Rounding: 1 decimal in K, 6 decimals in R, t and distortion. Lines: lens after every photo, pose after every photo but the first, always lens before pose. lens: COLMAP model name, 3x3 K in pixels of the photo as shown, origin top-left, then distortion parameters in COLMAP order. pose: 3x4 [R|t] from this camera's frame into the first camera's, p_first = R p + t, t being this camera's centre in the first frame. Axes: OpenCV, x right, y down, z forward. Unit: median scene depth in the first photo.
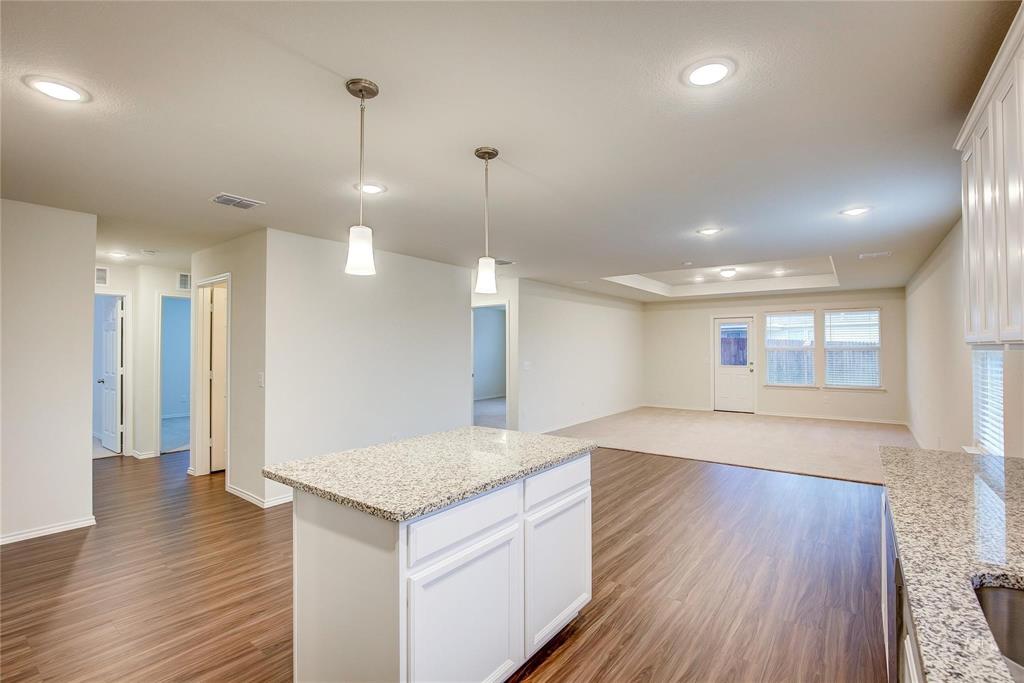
lens RADIAL K [[468.7, 0, 514.0], [0, 468.7, 343.1], [0, 0, 1]] dist [-0.039592, 0.008215]
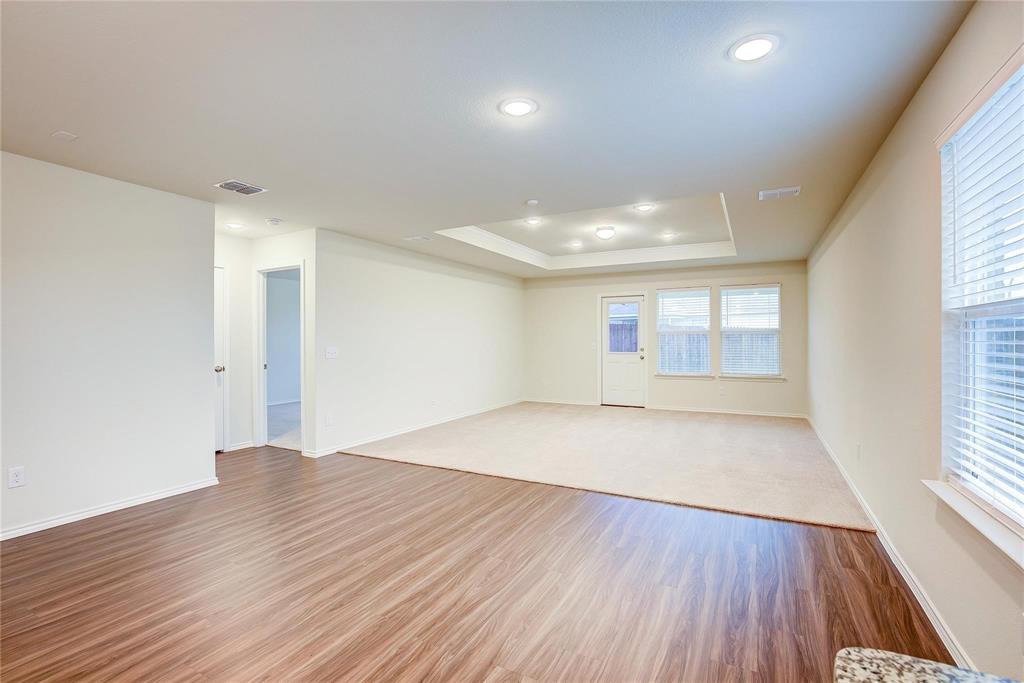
lens RADIAL K [[468.7, 0, 514.0], [0, 468.7, 343.1], [0, 0, 1]] dist [-0.039592, 0.008215]
pose [[0.986955, -0.003104, 0.160964, 0.166388], [0.000133, 0.999830, 0.018465, 0.019022], [-0.160993, -0.018202, 0.986788, 0.222861]]
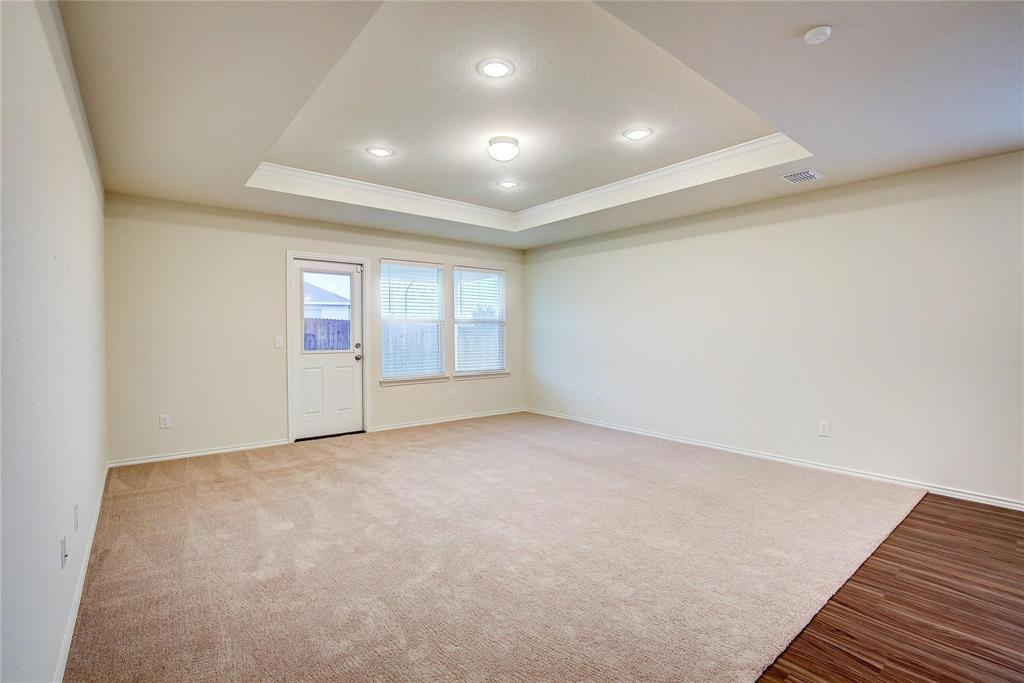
lens RADIAL K [[468.7, 0, 514.0], [0, 468.7, 343.1], [0, 0, 1]] dist [-0.039592, 0.008215]
pose [[0.247018, -0.019486, 0.968815, 0.003534], [-0.010264, 0.999689, 0.022724, 0.031176], [-0.968957, -0.015557, 0.246741, 0.805704]]
